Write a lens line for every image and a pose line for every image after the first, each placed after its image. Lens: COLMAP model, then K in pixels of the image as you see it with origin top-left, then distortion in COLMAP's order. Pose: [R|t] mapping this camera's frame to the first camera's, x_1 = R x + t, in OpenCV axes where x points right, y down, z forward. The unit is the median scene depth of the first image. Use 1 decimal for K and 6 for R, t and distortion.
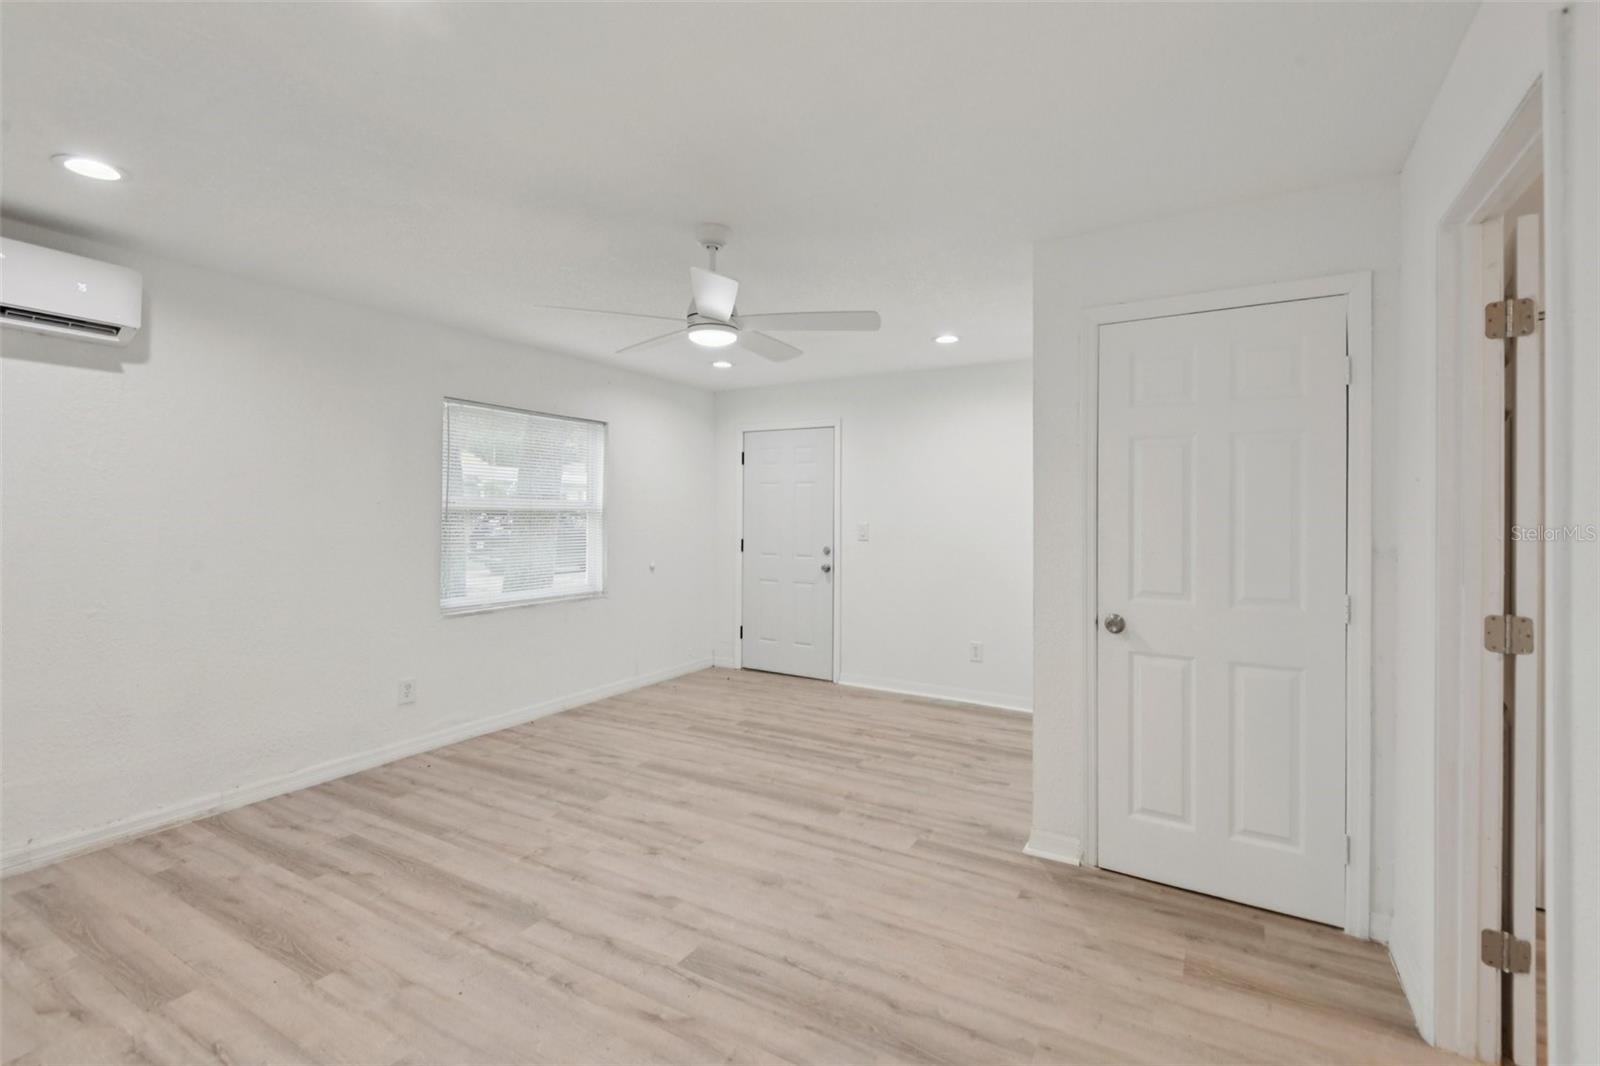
lens RADIAL K [[768.6, 0, 809.3], [0, 768.6, 521.9], [0, 0, 1]] dist [0.032793, -0.026982]
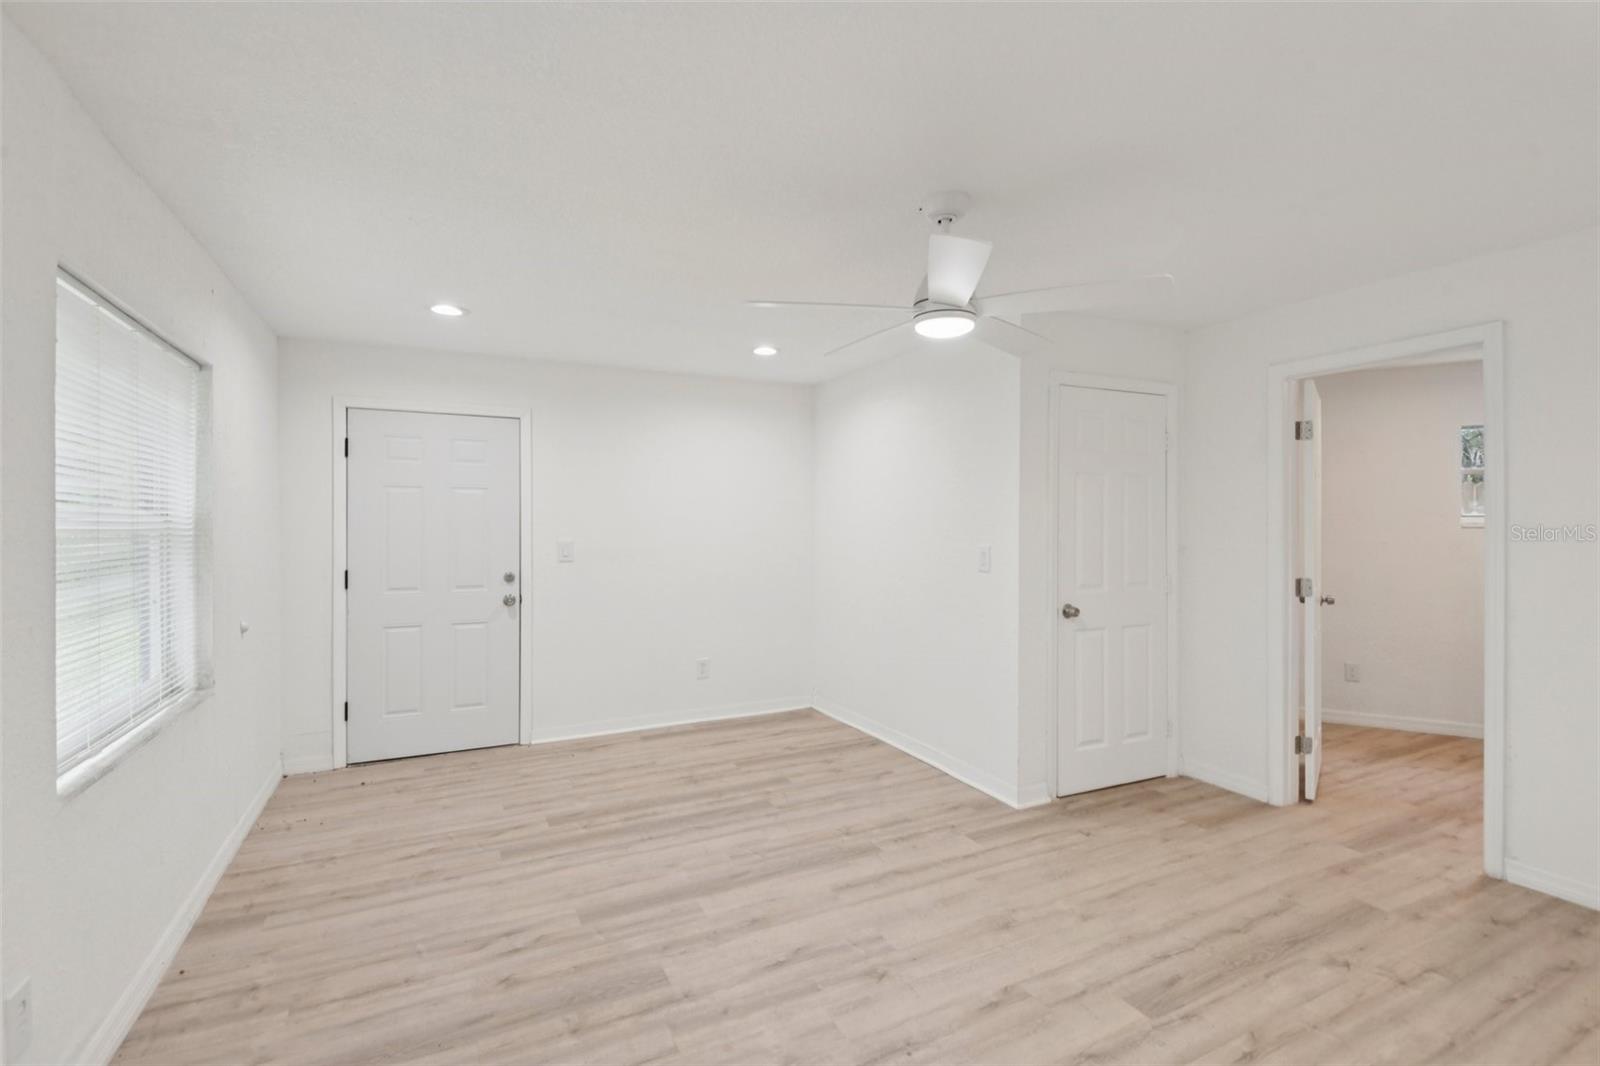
lens RADIAL K [[733.5, 0, 807.0], [0, 733.5, 527.9], [0, 0, 1]] dist [0.021426, -0.028591]
pose [[0.518869, -0.015141, 0.854720, -0.680118], [0.015031, 0.999850, 0.008587, -0.021595], [-0.854722, 0.008391, 0.519019, 0.533290]]
